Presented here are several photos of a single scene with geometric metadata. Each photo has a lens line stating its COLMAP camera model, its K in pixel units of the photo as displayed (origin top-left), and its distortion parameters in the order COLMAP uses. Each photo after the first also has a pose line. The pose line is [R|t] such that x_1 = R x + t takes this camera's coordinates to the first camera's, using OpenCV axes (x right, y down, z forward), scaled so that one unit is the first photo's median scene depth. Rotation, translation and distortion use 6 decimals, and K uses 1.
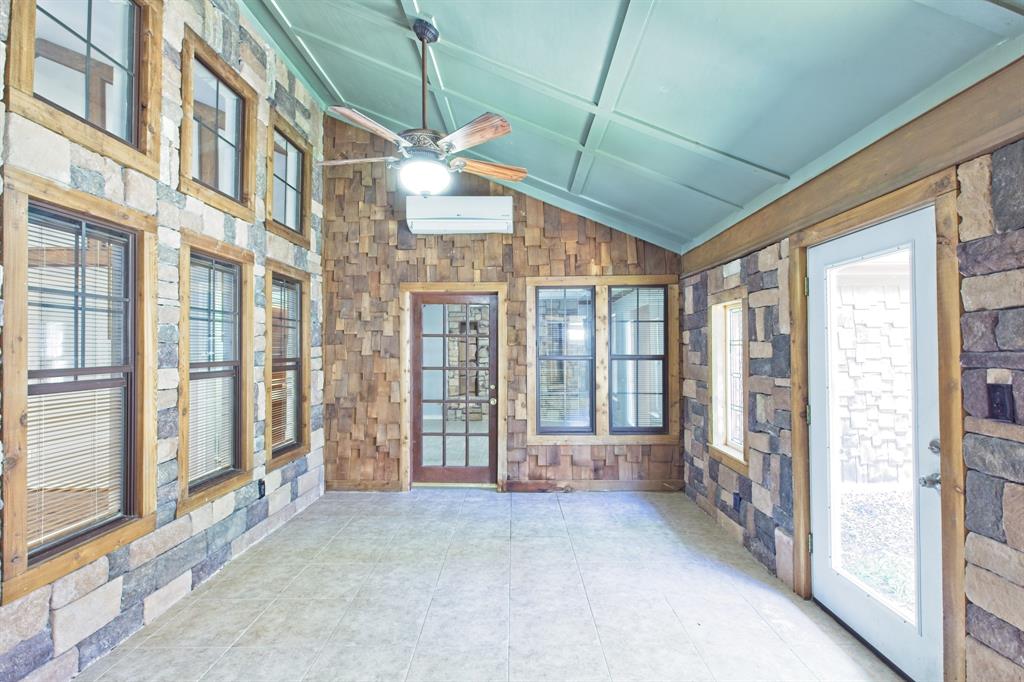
lens RADIAL K [[455.4, 0, 512.7], [0, 455.4, 341.6], [0, 0, 1]] dist [0.016332, -0.008743]
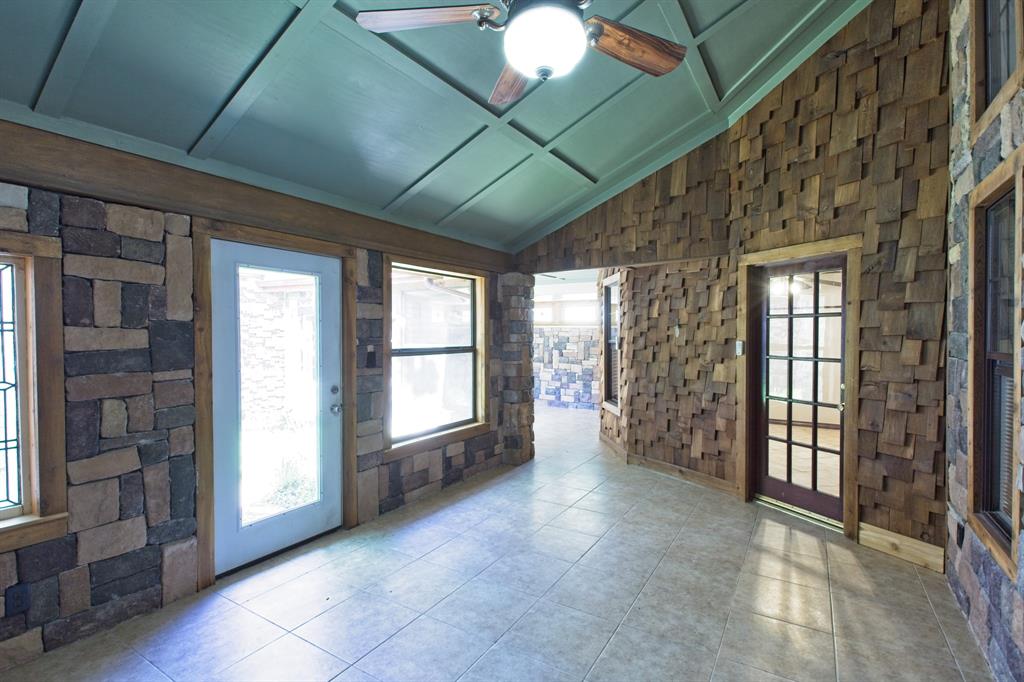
lens RADIAL K [[455.4, 0, 512.3], [0, 455.4, 342.4], [0, 0, 1]] dist [0.016332, -0.008743]
pose [[-0.836782, -0.005188, 0.547511, -0.572098], [-0.005839, 0.999983, 0.000550, 0.028533], [-0.547504, -0.002737, -0.836798, 1.813866]]
